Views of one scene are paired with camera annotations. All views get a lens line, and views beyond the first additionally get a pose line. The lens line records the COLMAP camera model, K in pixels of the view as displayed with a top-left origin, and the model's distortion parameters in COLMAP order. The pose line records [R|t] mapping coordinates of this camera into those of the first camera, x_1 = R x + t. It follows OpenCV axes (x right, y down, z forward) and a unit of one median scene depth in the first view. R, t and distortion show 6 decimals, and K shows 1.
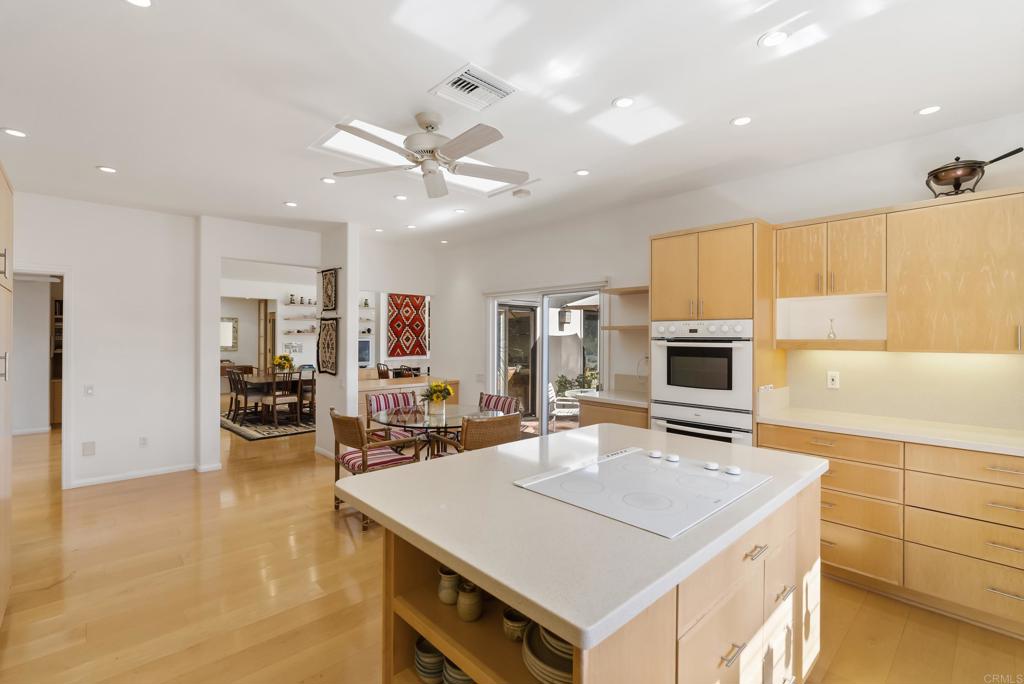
lens RADIAL K [[464.8, 0, 516.1], [0, 464.8, 338.2], [0, 0, 1]] dist [-0.011678, 0.003231]
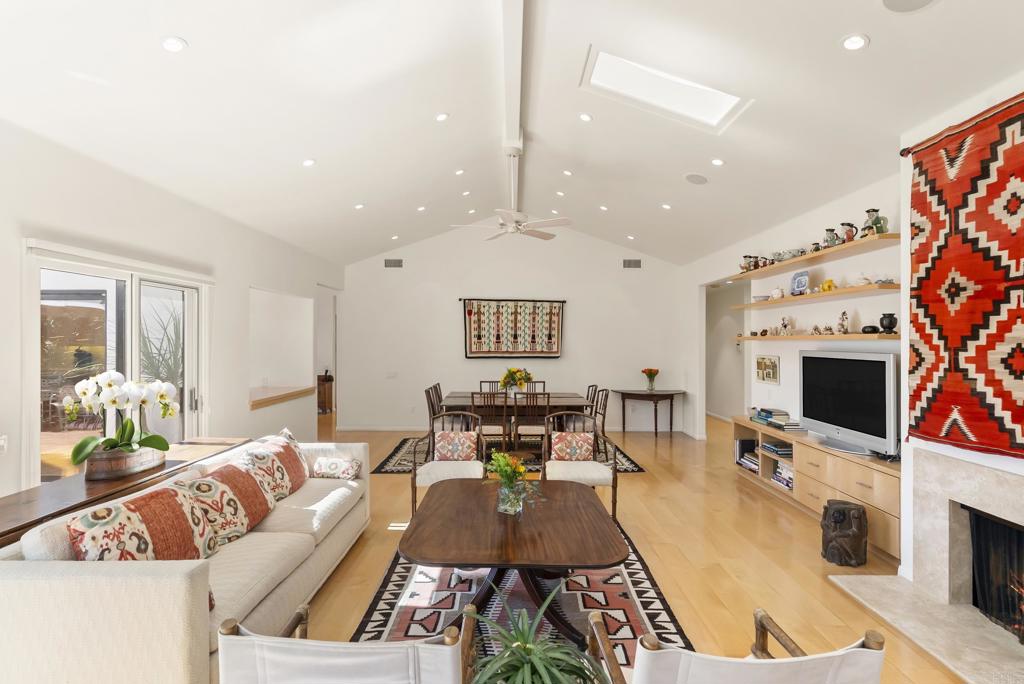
lens RADIAL K [[464.8, 0, 510.2], [0, 464.8, 342.9], [0, 0, 1]] dist [-0.011678, 0.003231]
pose [[-0.694083, -0.000243, -0.719895, 0.030623], [-0.003826, 0.999987, 0.003352, -0.006525], [0.719885, 0.005081, -0.694075, 1.352014]]
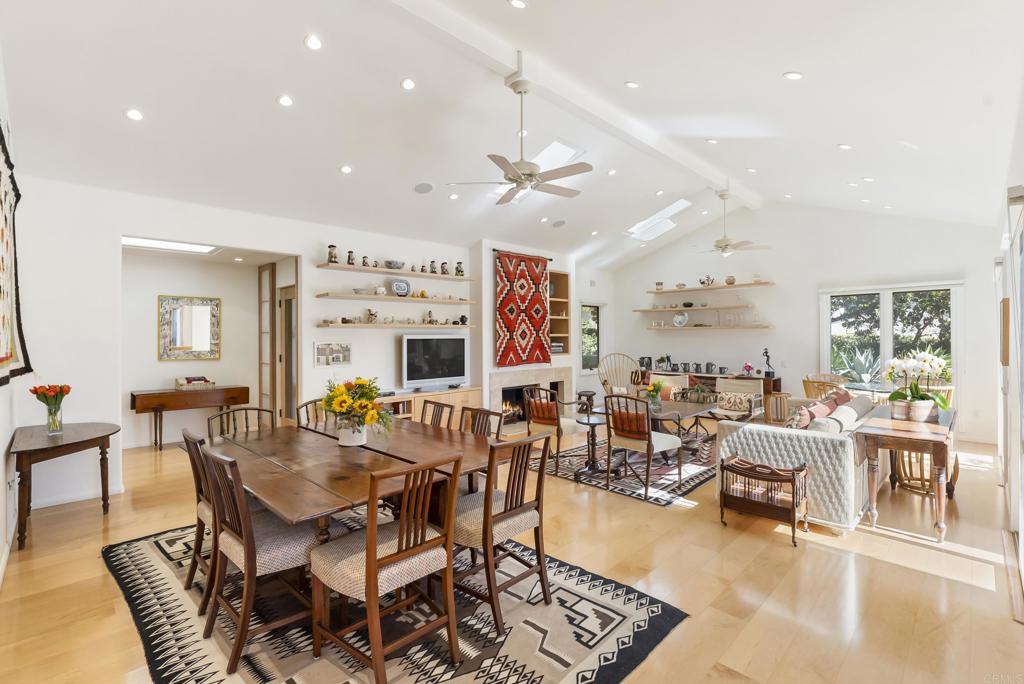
lens RADIAL K [[464.8, 0, 514.8], [0, 464.8, 334.1], [0, 0, 1]] dist [-0.011678, 0.003231]
pose [[0.999713, -0.009571, 0.021966, -0.353127], [0.009676, 0.999942, -0.004700, 0.004898], [-0.021920, 0.004912, 0.999748, 0.592124]]
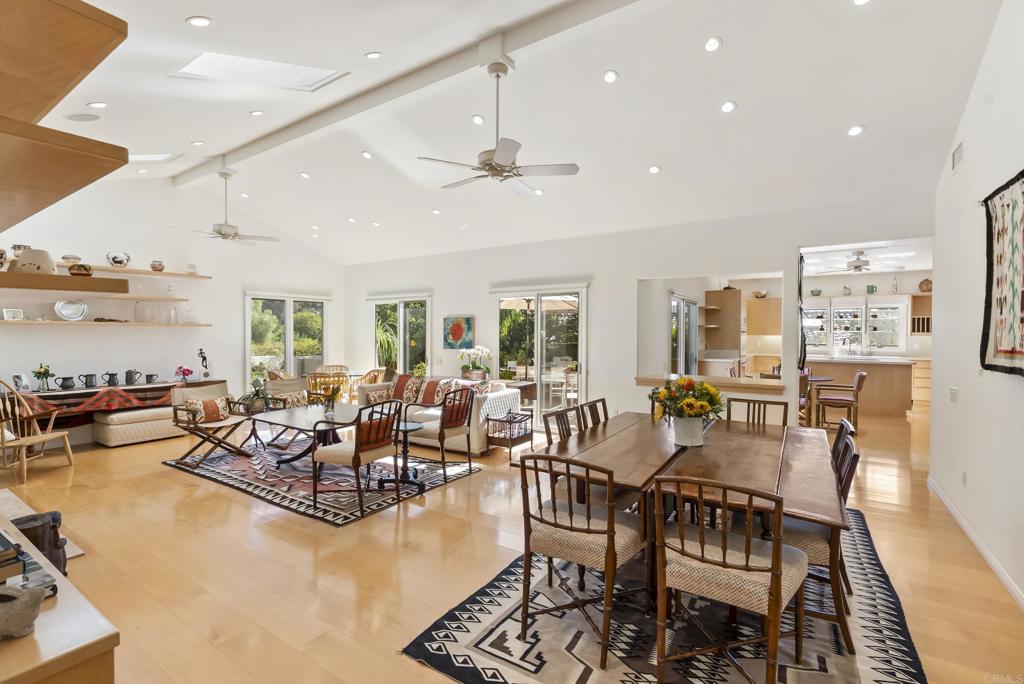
lens RADIAL K [[464.8, 0, 507.3], [0, 464.8, 337.4], [0, 0, 1]] dist [-0.011678, 0.003231]
pose [[-0.215757, -0.011734, 0.976377, -0.720081], [-0.003107, 0.999931, 0.011331, 0.002407], [-0.976442, -0.000589, -0.215779, 1.076297]]
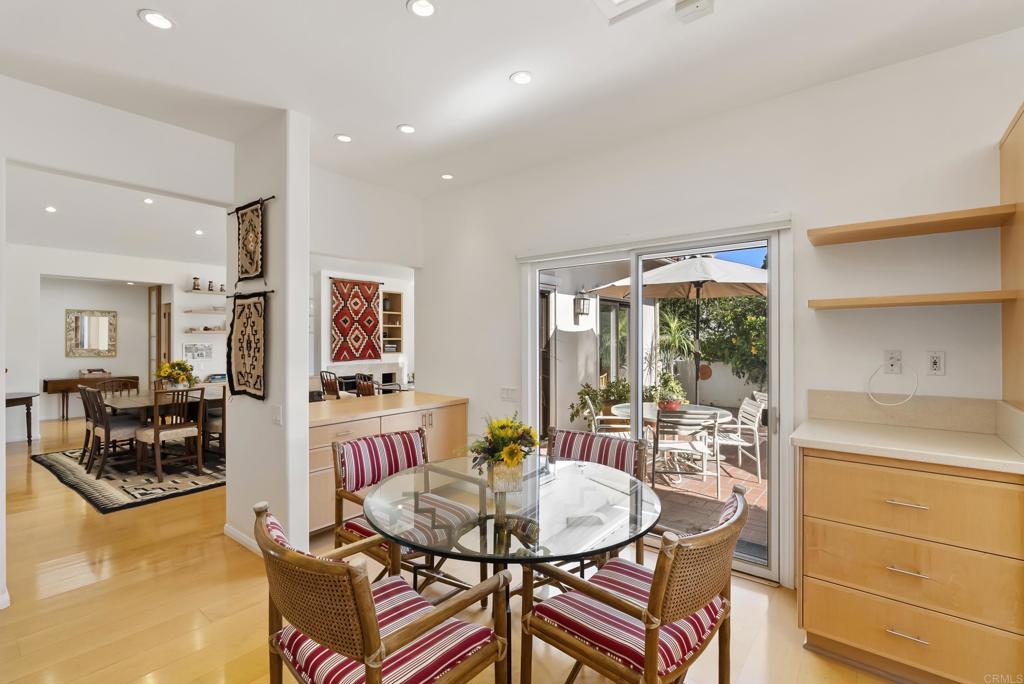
lens RADIAL K [[464.8, 0, 516.1], [0, 464.8, 336.3], [0, 0, 1]] dist [-0.011678, 0.003231]
pose [[0.990483, -0.006718, 0.137471, -0.102404], [0.007791, 0.999943, -0.007273, 0.007849], [-0.137414, 0.008275, 0.990479, 0.253552]]
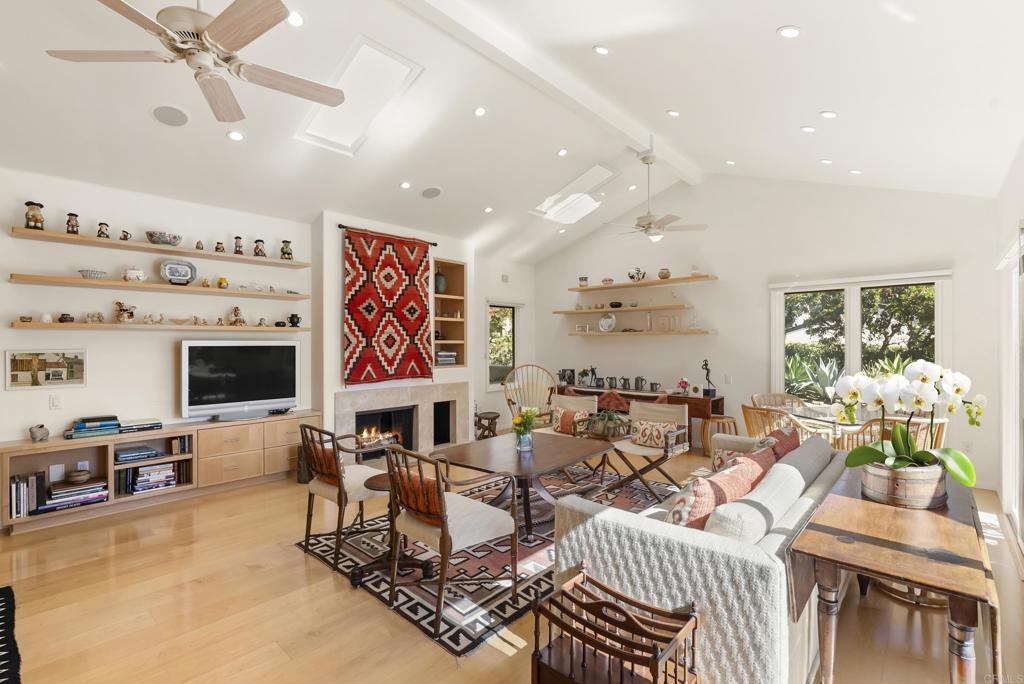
lens RADIAL K [[464.8, 0, 515.7], [0, 464.8, 343.0], [0, 0, 1]] dist [-0.011678, 0.003231]
pose [[0.997460, -0.005935, 0.070987, -0.203233], [0.005947, 0.999982, 0.000047, 0.005795], [-0.070986, 0.000375, 0.997477, 0.772259]]
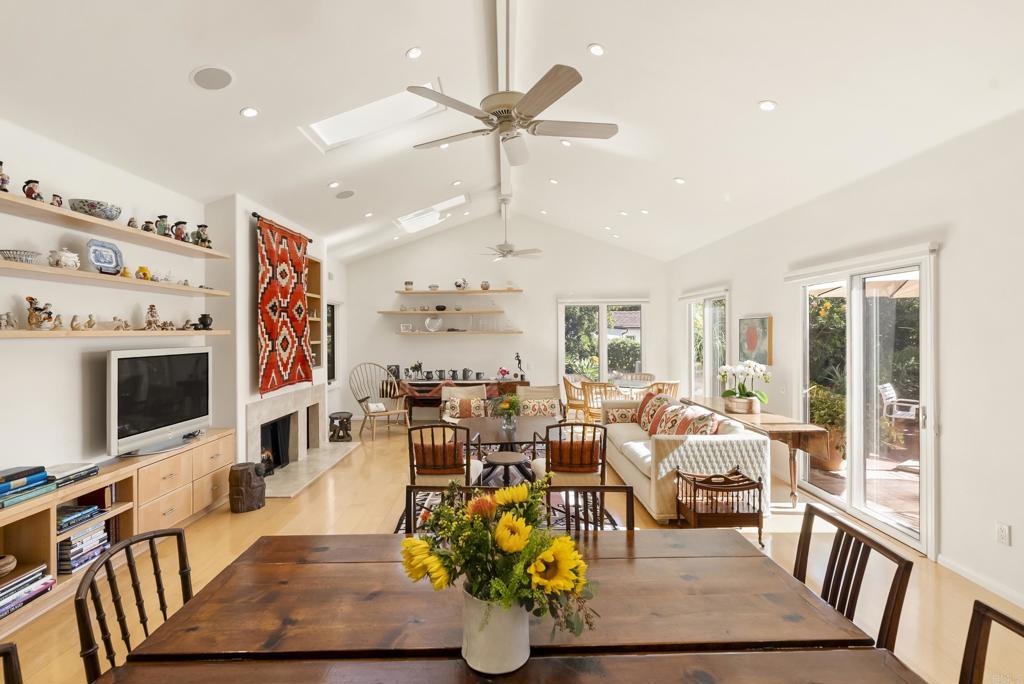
lens RADIAL K [[464.8, 0, 503.5], [0, 464.8, 335.6], [0, 0, 1]] dist [-0.011678, 0.003231]
pose [[0.692756, -0.013558, 0.721045, -0.535440], [0.009970, 0.999908, 0.009222, -0.009498], [-0.721103, 0.000800, 0.692827, 0.814759]]
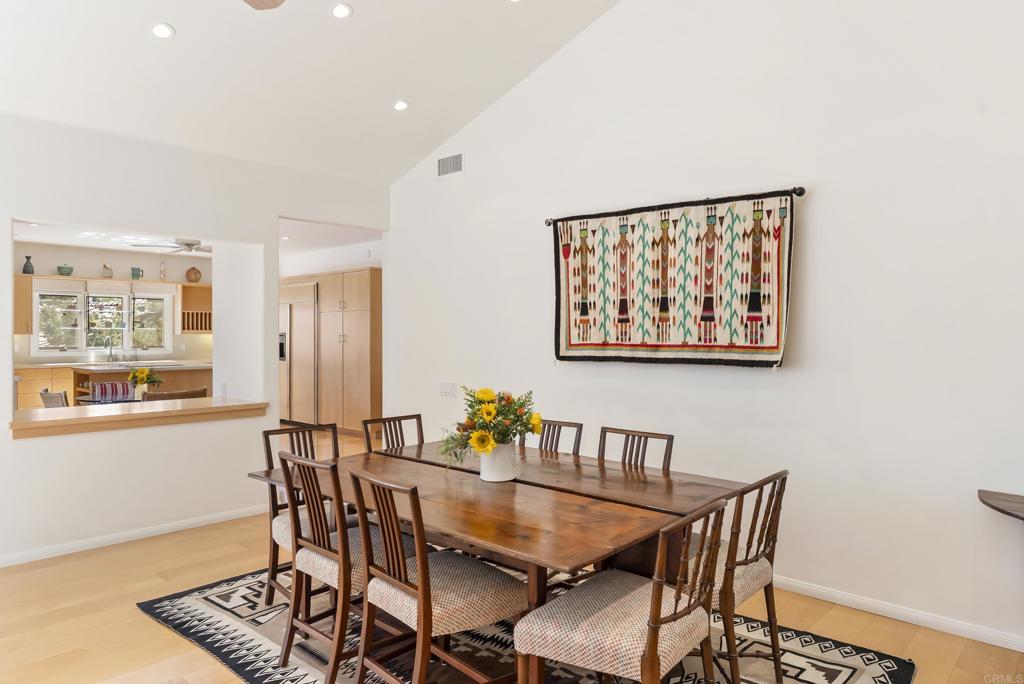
lens RADIAL K [[651.1, 0, 512.6], [0, 651.1, 342.2], [0, 0, 1]] dist [-0.004327, 0.001073]
pose [[-0.997838, -0.002133, -0.065692, -0.439579], [-0.003033, 0.999903, 0.013607, 0.004192], [0.065657, 0.013777, -0.997747, 1.209693]]
